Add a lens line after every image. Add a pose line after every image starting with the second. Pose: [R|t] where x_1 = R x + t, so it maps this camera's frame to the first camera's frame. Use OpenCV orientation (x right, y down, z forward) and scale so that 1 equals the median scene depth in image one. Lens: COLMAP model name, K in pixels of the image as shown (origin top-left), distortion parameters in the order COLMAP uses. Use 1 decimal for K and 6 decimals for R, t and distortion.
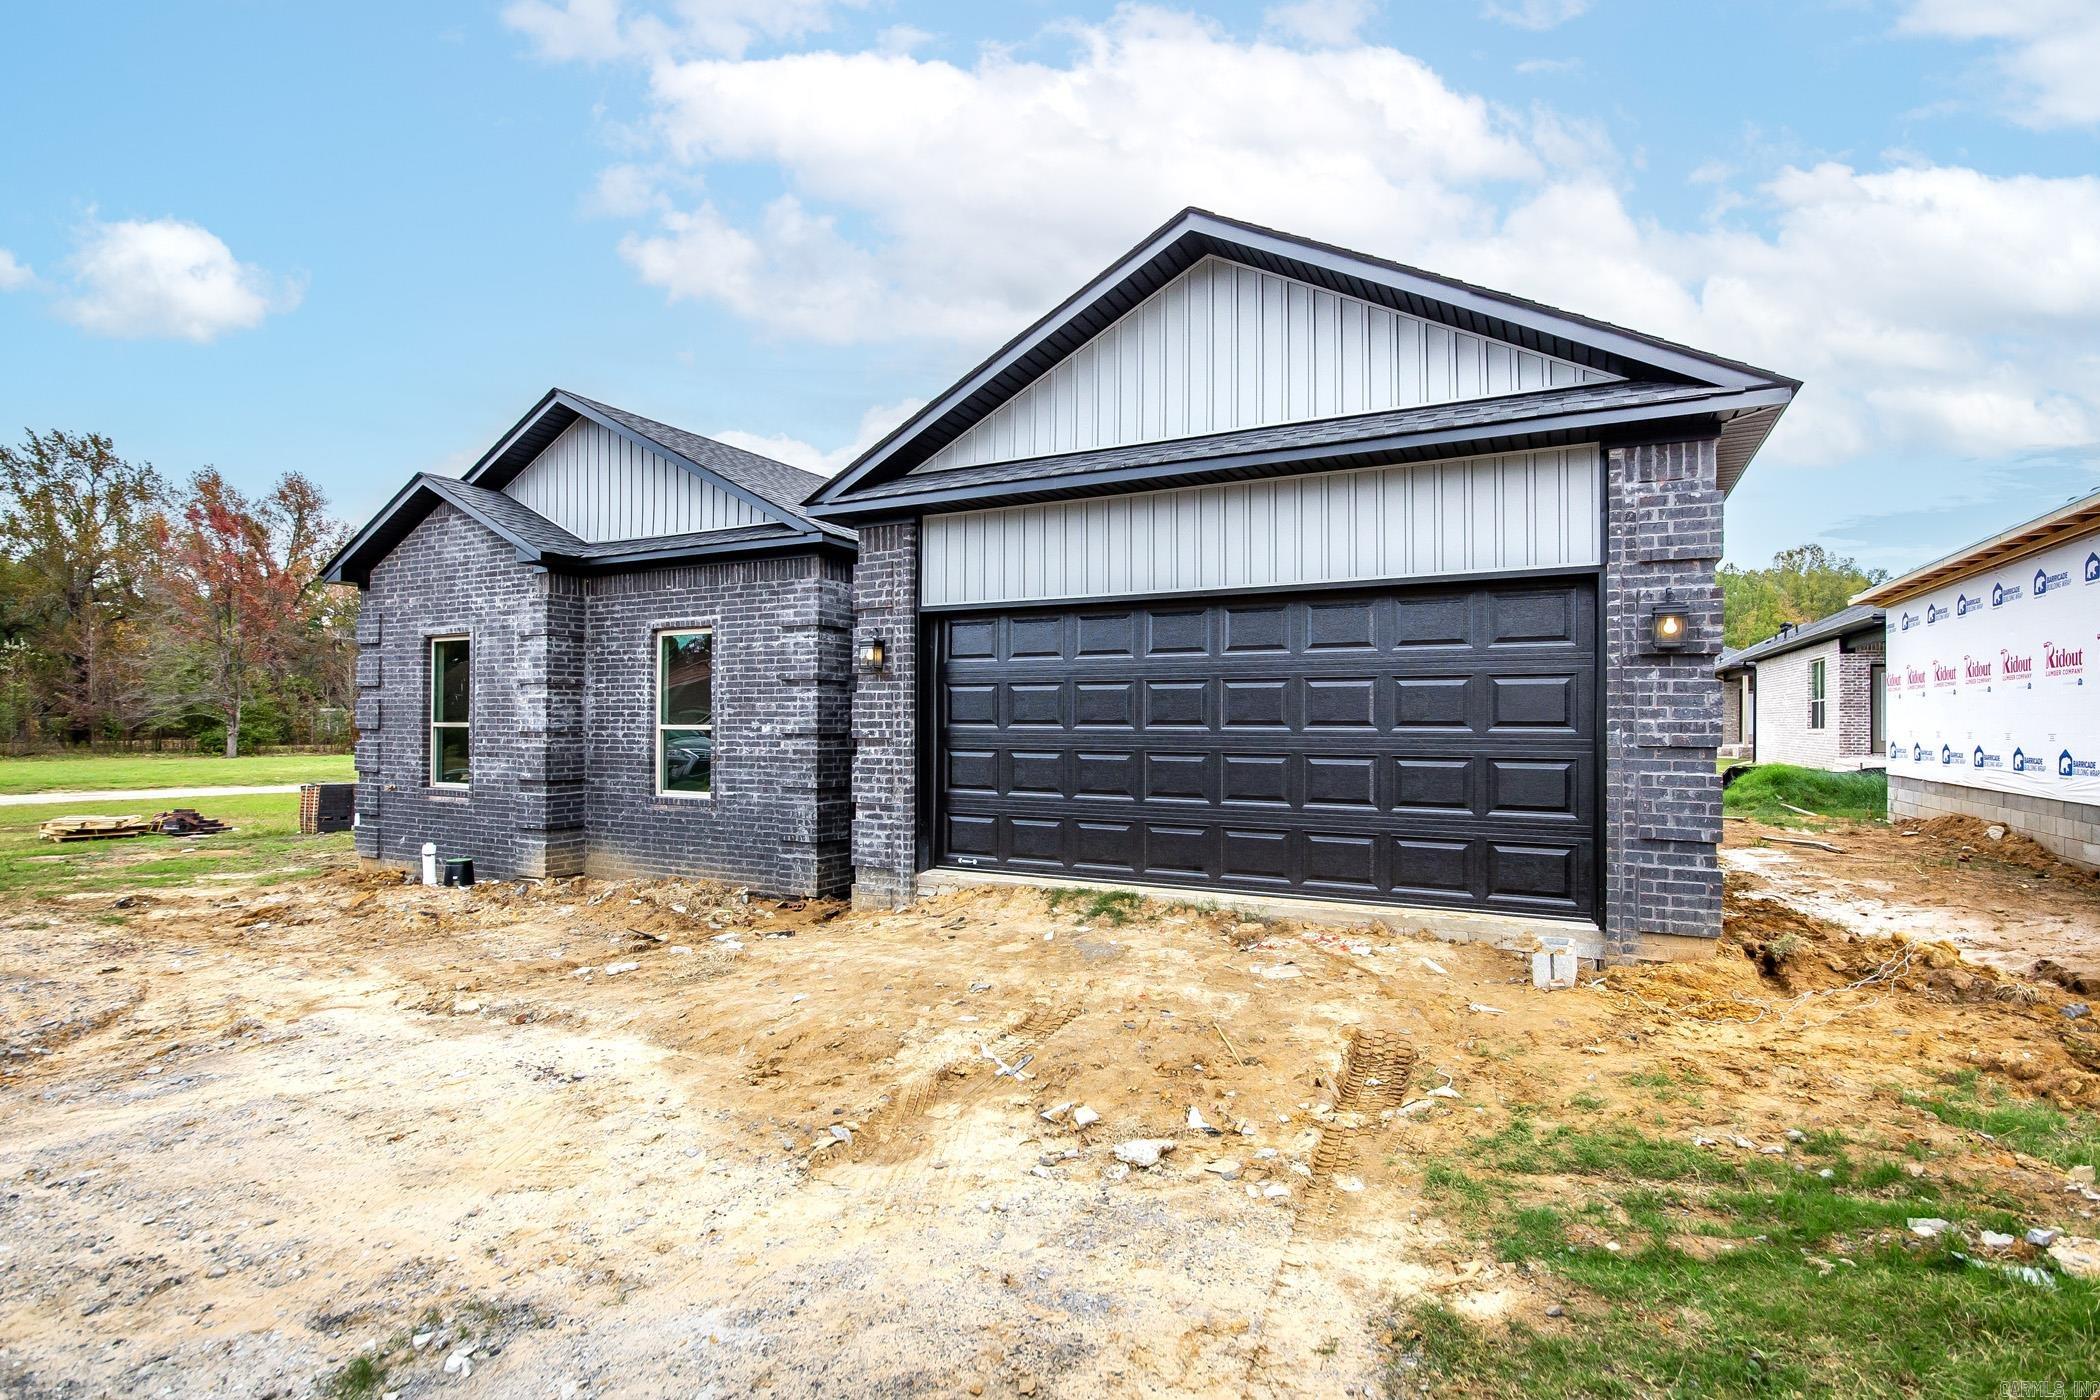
lens RADIAL K [[1016.7, 0, 1049.2], [0, 1016.7, 713.2], [0, 0, 1]] dist [0.000695, 0.000031]
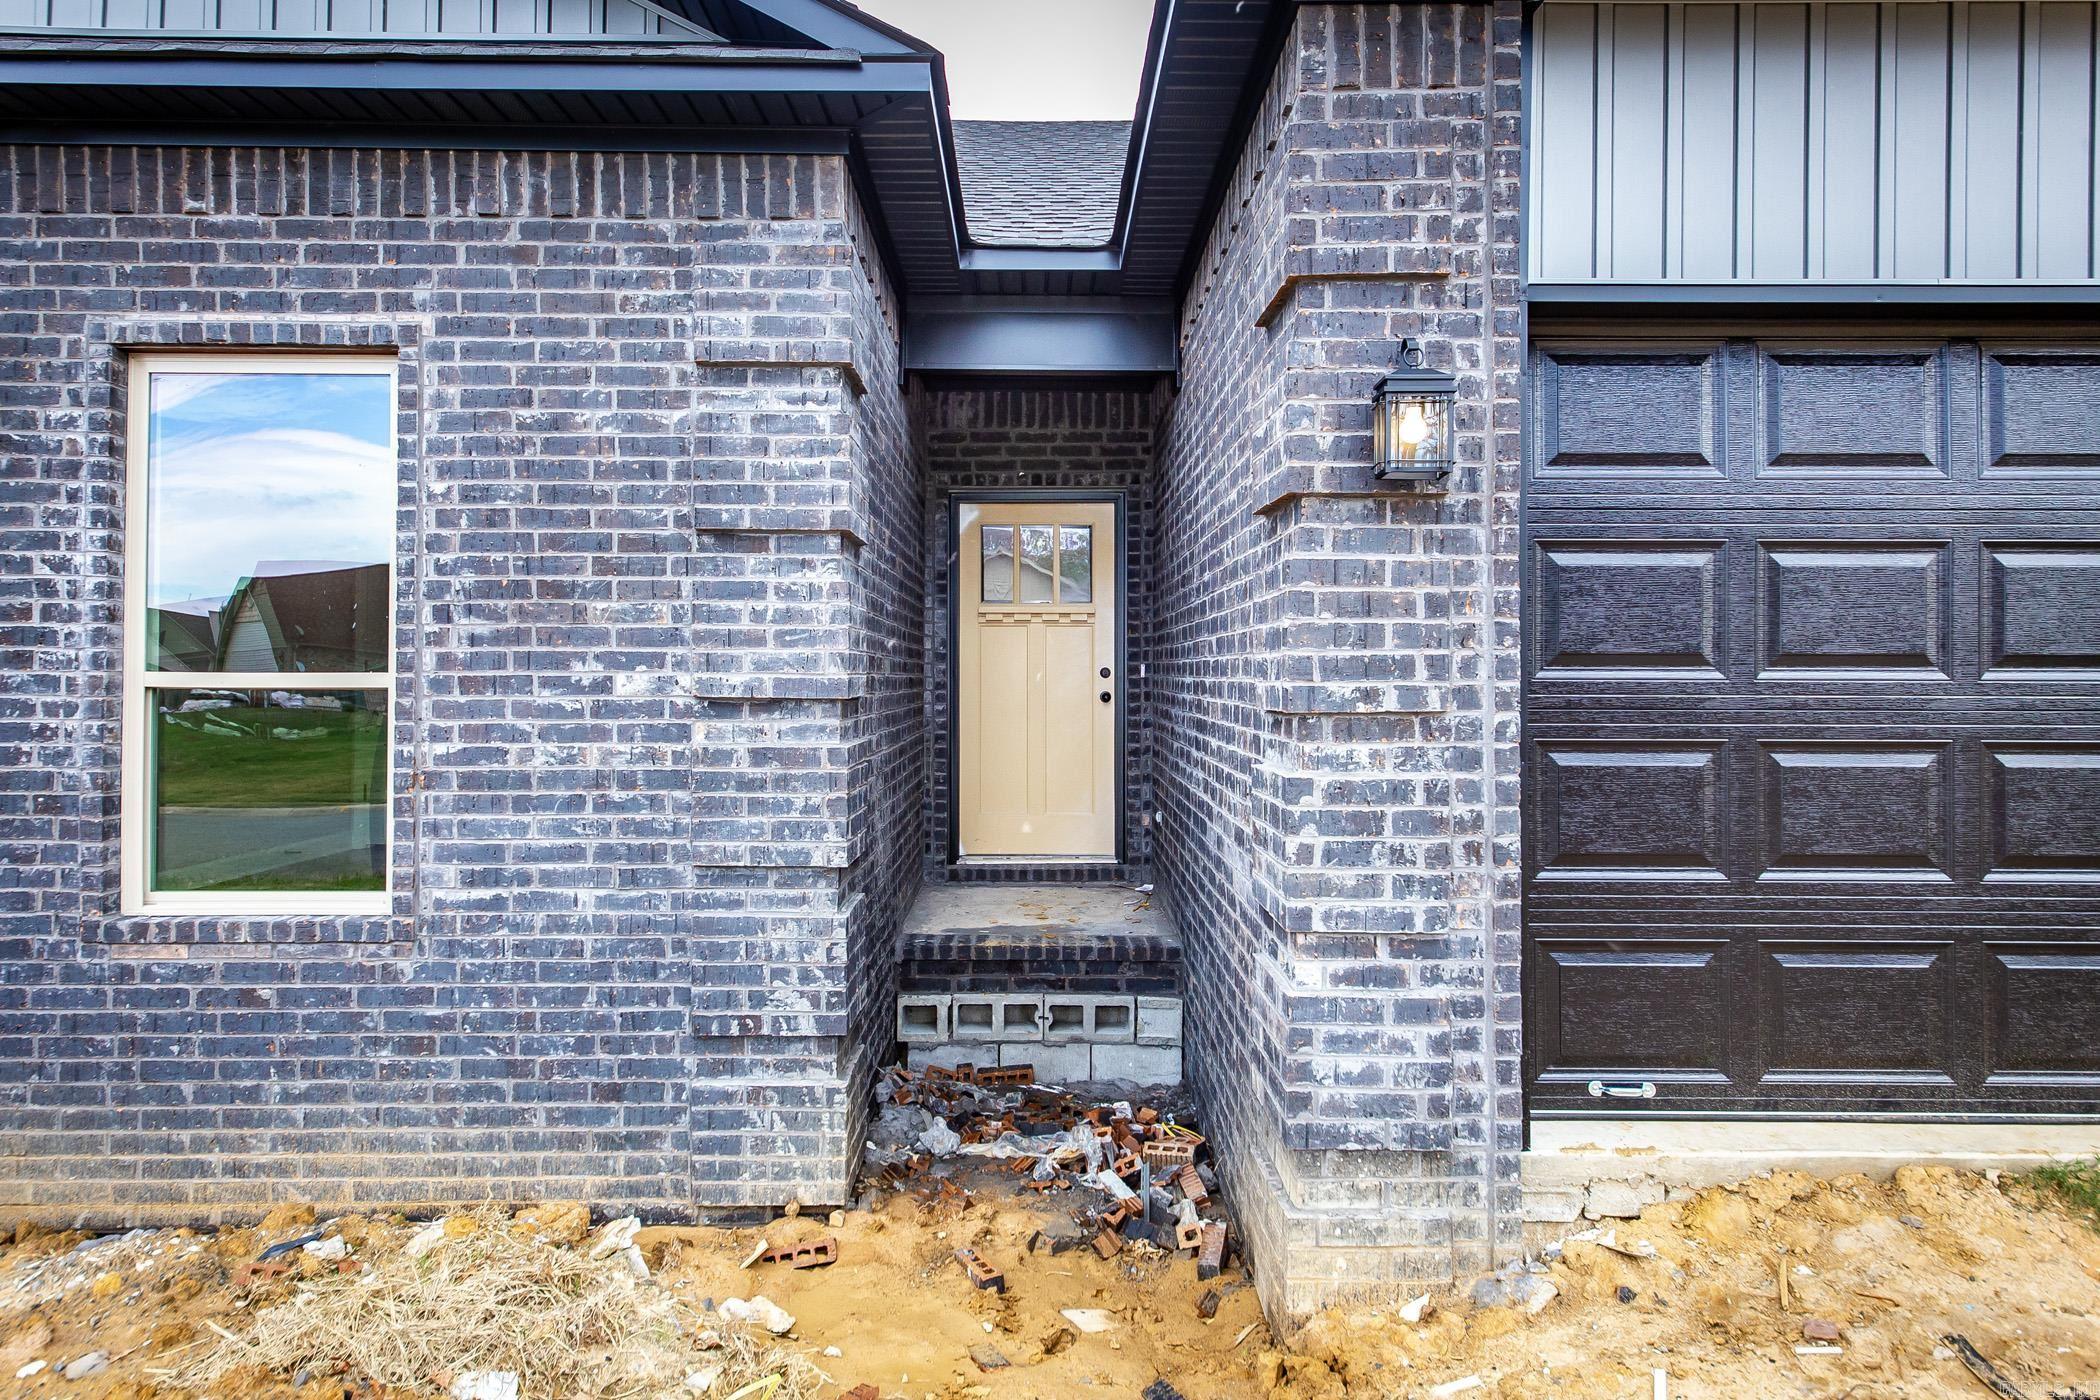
lens RADIAL K [[1364.9, 0, 1048.3], [0, 1364.9, 663.6], [0, 0, 1]] dist [0.023730, -0.001706]
pose [[0.886590, 0.004679, 0.462533, -0.362180], [-0.004285, 0.999989, -0.001903, 0.009195], [-0.462537, -0.000295, 0.886600, 0.566121]]
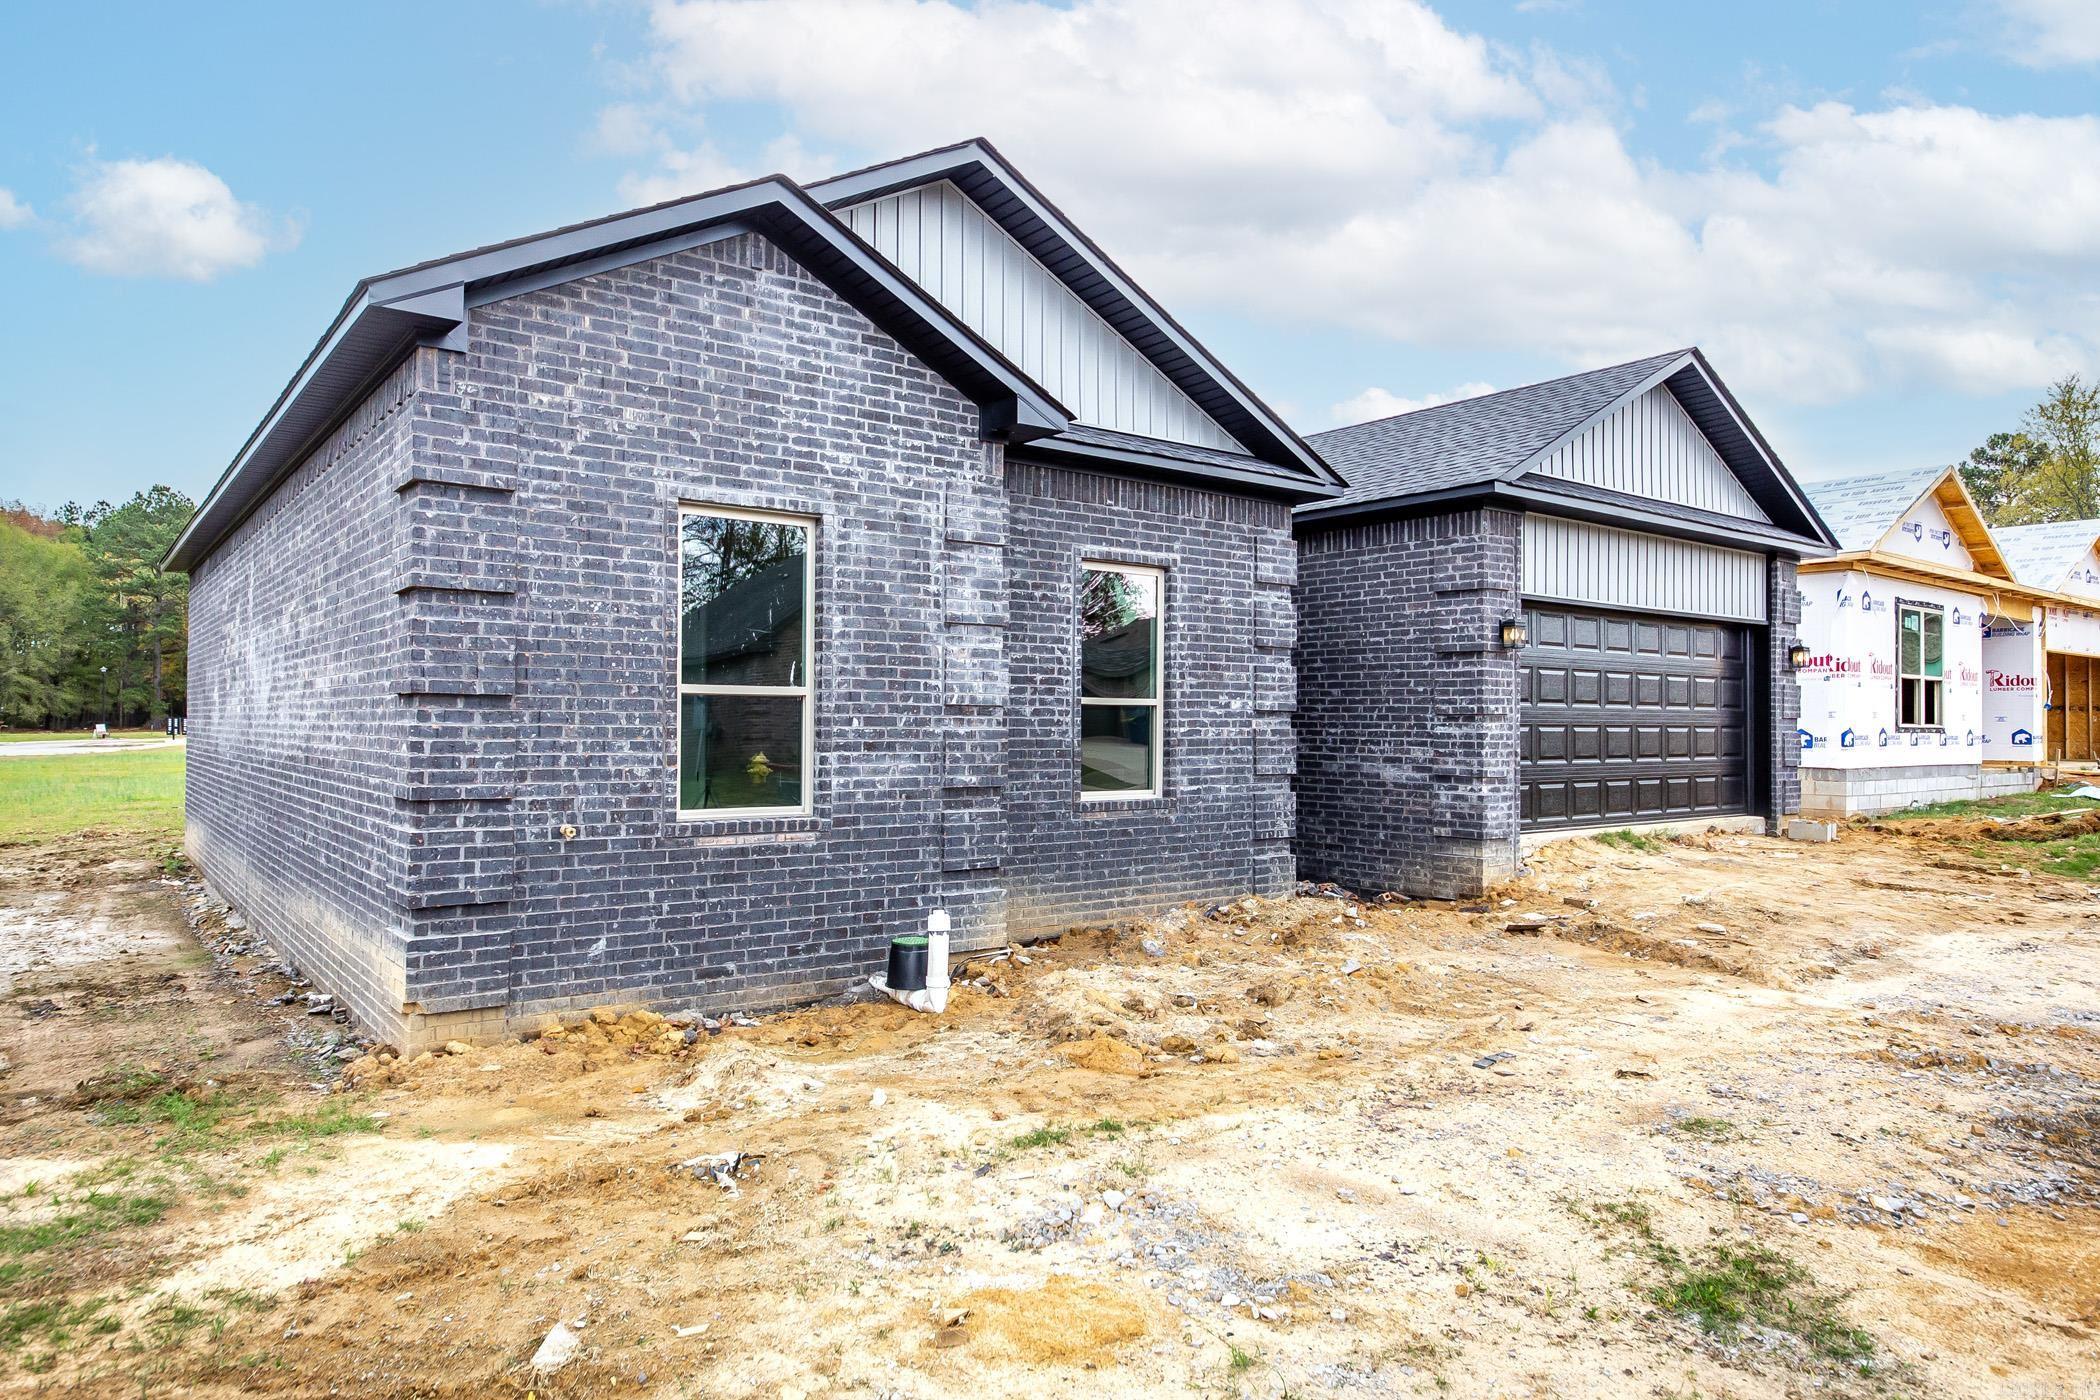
lens RADIAL K [[1301.0, 0, 1050.0], [0, 1301.0, 700.0], [0, 0, 1]] dist [-0.004057, -0.001432]
pose [[0.422402, 0.014940, 0.906285, -1.287272], [-0.013368, 0.999858, -0.010252, 0.024266], [-0.906310, -0.007784, 0.422542, 0.699512]]
